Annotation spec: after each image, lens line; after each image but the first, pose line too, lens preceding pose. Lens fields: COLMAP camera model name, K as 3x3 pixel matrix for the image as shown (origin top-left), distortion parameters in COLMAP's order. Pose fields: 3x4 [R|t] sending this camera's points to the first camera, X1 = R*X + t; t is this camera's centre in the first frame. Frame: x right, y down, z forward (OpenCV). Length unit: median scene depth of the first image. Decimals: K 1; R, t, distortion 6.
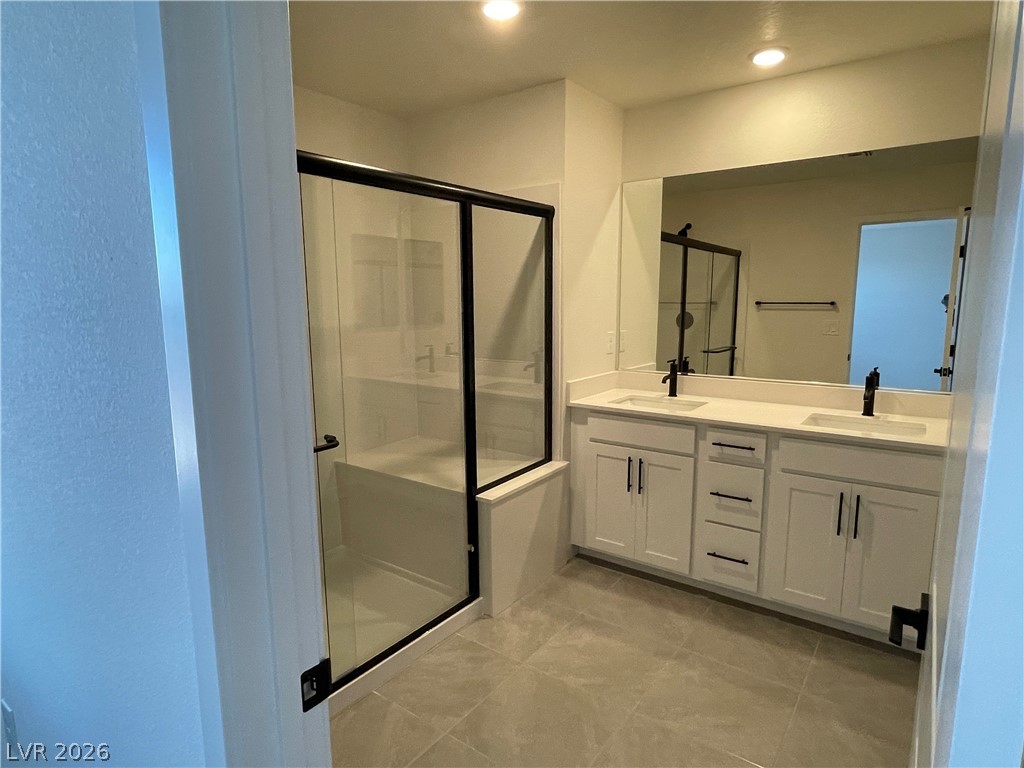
lens RADIAL K [[581.4, 0, 508.6], [0, 581.4, 382.5], [0, 0, 1]] dist [-0.004605, -0.000757]
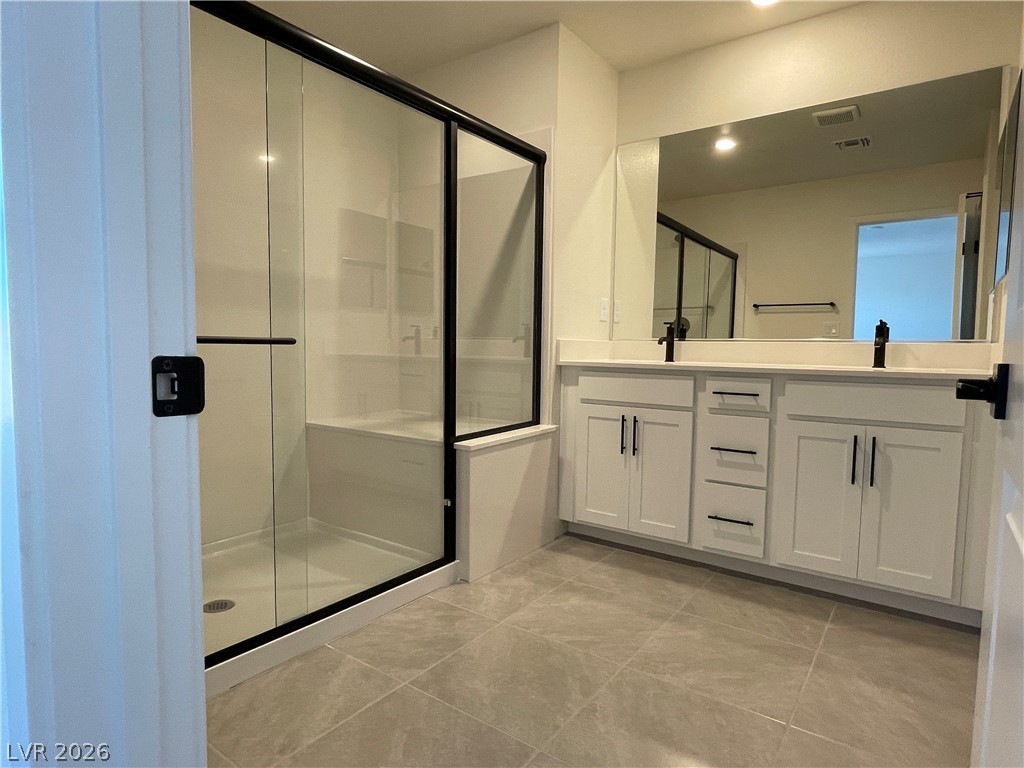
lens RADIAL K [[581.4, 0, 512.0], [0, 581.4, 384.6], [0, 0, 1]] dist [-0.004605, -0.000757]
pose [[0.999742, 0.020155, 0.010487, 0.021975], [-0.019254, 0.996613, -0.079950, 0.167758], [-0.012062, 0.079728, 0.996744, 0.082026]]
